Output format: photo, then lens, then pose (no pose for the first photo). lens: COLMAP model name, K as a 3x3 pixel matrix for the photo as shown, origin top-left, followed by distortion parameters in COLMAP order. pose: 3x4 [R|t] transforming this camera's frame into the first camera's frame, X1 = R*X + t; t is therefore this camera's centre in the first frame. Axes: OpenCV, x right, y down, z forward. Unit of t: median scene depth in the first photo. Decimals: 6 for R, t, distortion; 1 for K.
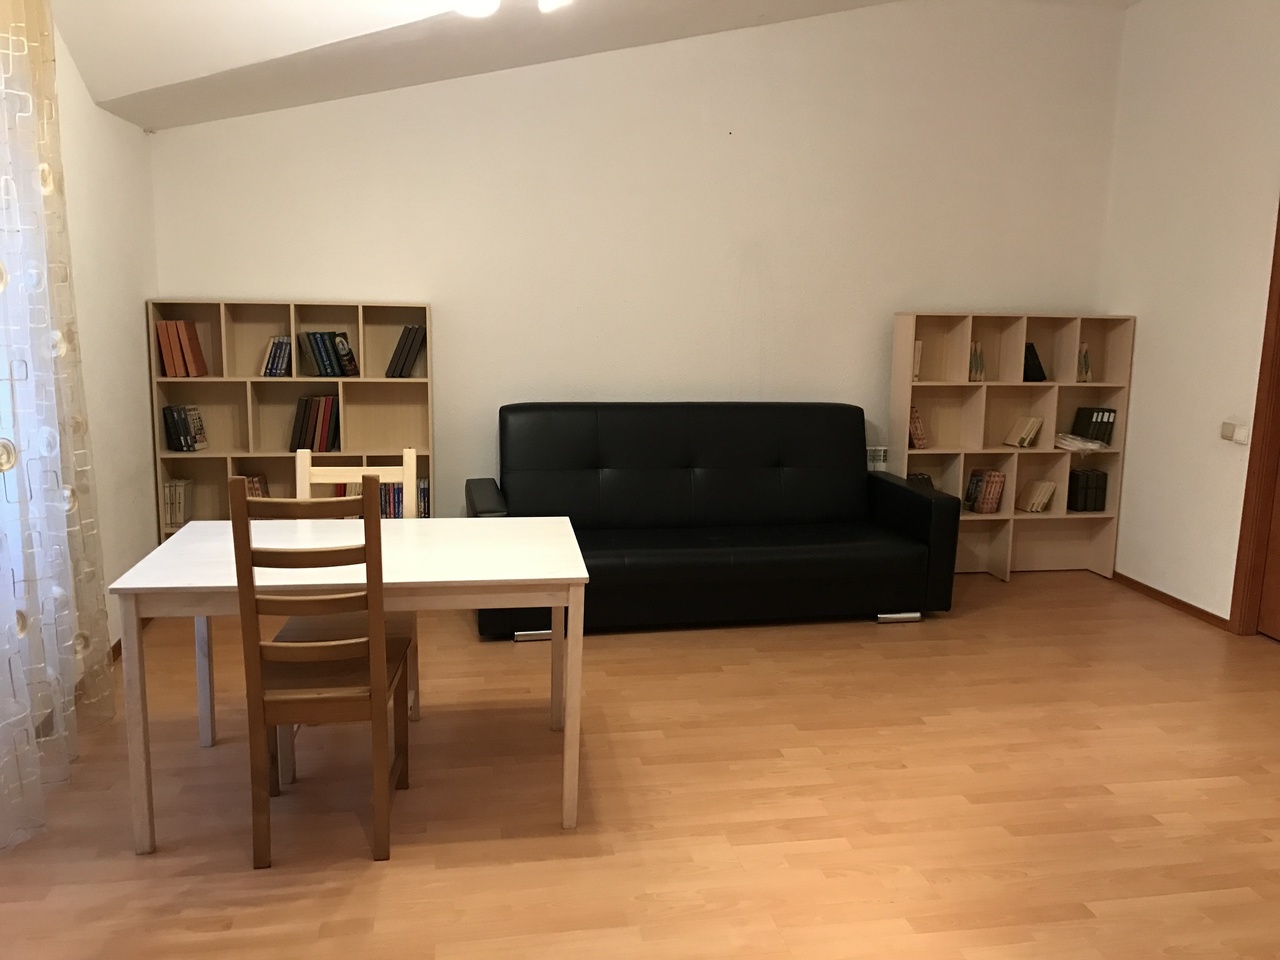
lens RADIAL K [[1060.1, 0, 638.1], [0, 1060.1, 477.7], [0, 0, 1]] dist [0.004352, 0.007911]
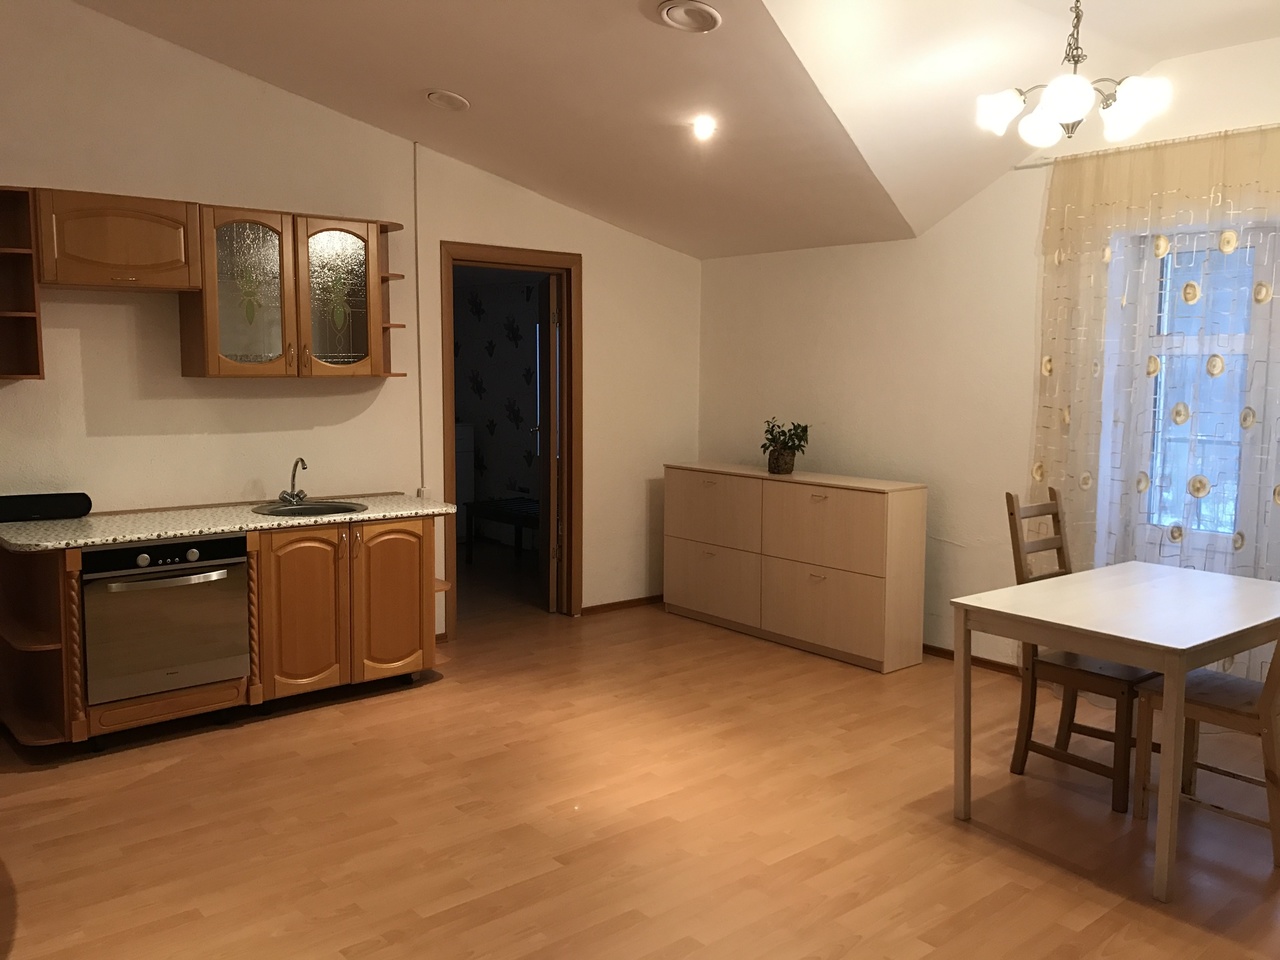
lens RADIAL K [[1060.1, 0, 640.2], [0, 1060.1, 477.3], [0, 0, 1]] dist [0.004352, 0.007911]
pose [[-0.868697, 0.015785, -0.495092, 0.762287], [-0.118609, 0.963788, 0.238842, -0.256636], [0.480934, 0.266203, -0.835367, 1.580512]]
